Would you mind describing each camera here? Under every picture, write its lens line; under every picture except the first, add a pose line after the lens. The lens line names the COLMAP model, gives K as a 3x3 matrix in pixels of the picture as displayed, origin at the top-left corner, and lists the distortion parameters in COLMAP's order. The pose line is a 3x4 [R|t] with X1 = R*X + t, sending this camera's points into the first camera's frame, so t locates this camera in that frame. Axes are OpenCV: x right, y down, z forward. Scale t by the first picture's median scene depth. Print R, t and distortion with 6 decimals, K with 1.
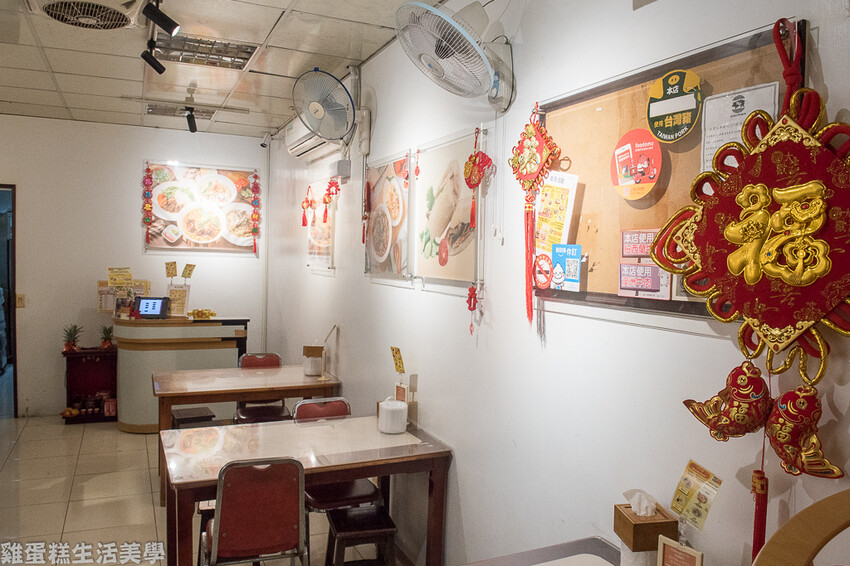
lens RADIAL K [[623.3, 0, 425.0], [0, 623.3, 283.0], [0, 0, 1]] dist [-0.049225, -0.008144]
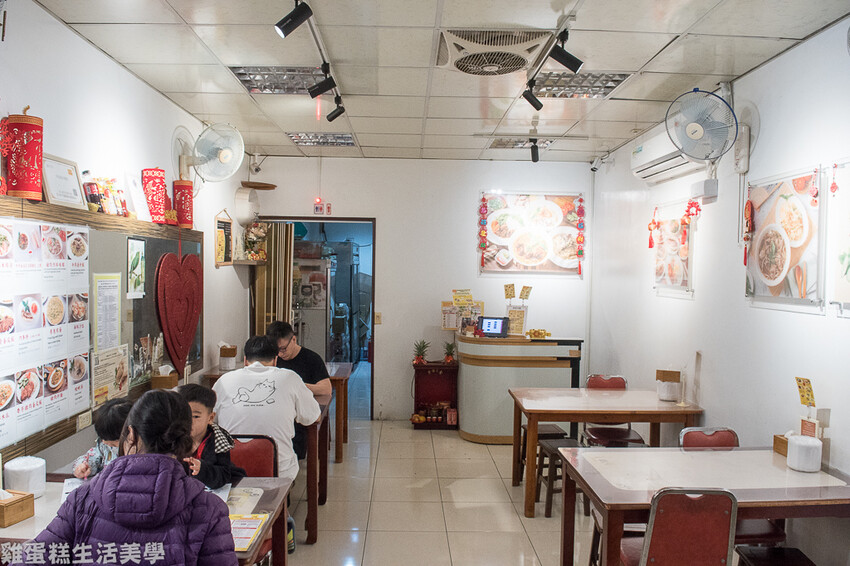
lens RADIAL K [[613.5, 0, 425.0], [0, 613.5, 283.0], [0, 0, 1]] dist [-0.052652, -0.004648]
pose [[0.913846, -0.005177, -0.406028, -0.117649], [-0.006940, 0.999574, -0.028364, -0.005269], [0.406002, 0.028738, 0.913420, -0.027483]]
